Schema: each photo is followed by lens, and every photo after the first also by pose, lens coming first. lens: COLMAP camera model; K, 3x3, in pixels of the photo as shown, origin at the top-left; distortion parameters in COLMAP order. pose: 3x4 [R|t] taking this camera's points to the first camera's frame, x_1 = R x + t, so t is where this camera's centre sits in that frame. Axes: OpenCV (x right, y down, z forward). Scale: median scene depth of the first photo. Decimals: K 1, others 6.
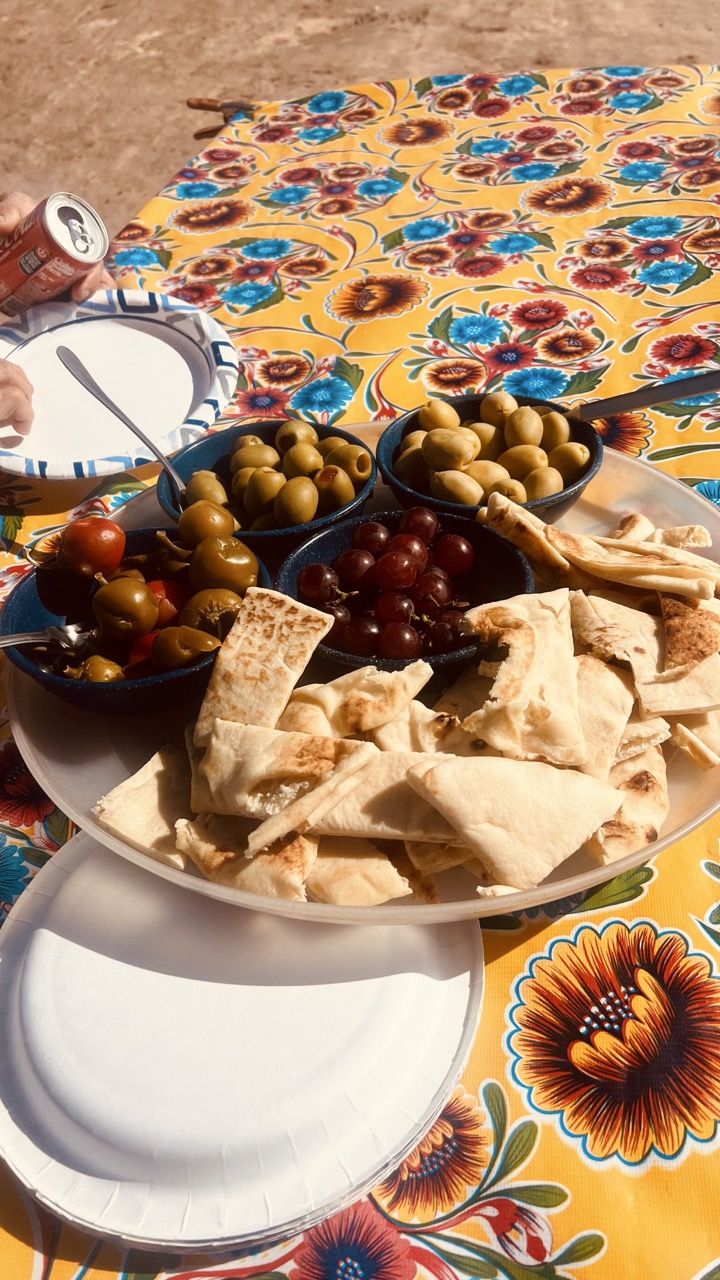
lens RADIAL K [[1048.9, 0, 359.4], [0, 1048.9, 642.8], [0, 0, 1]] dist [0.006389, -0.007125]
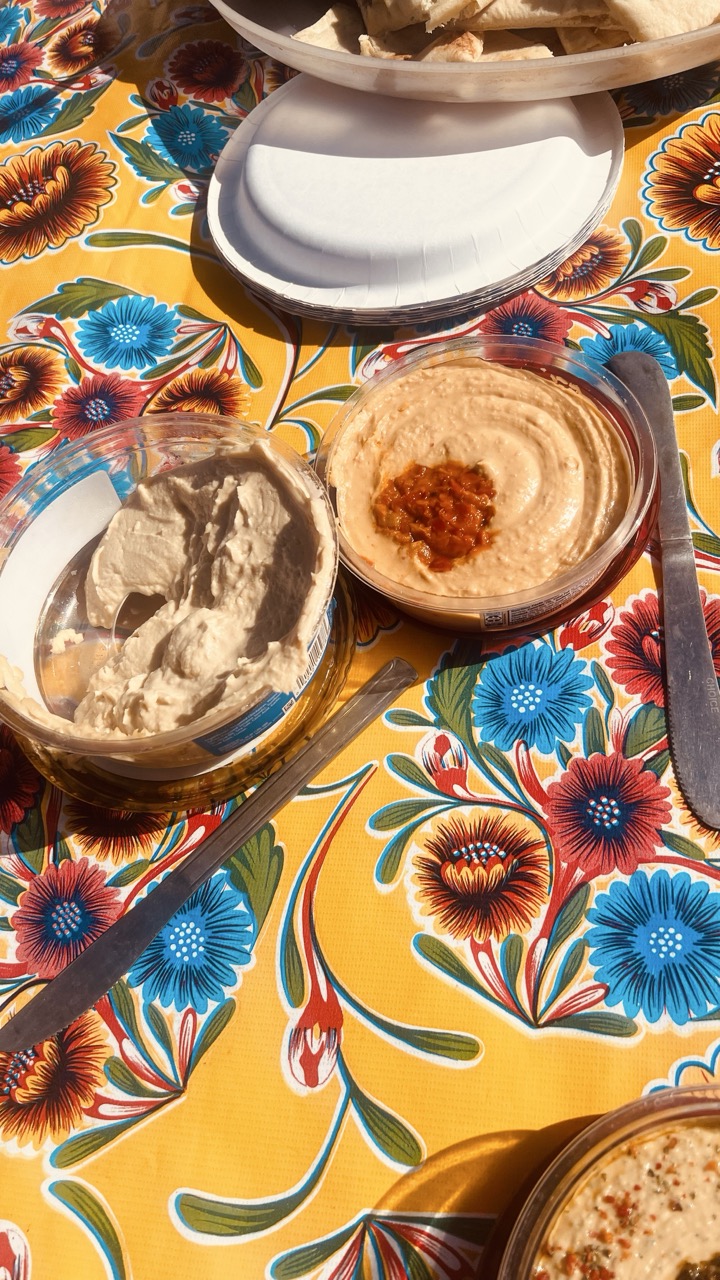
lens RADIAL K [[1048.9, 0, 360.9], [0, 1048.9, 638.5], [0, 0, 1]] dist [0.006389, -0.007125]
pose [[0.996266, -0.019308, -0.084147, -0.100370], [0.047723, 0.935388, 0.350389, 0.445095], [0.071945, -0.353097, 0.932817, -0.377247]]
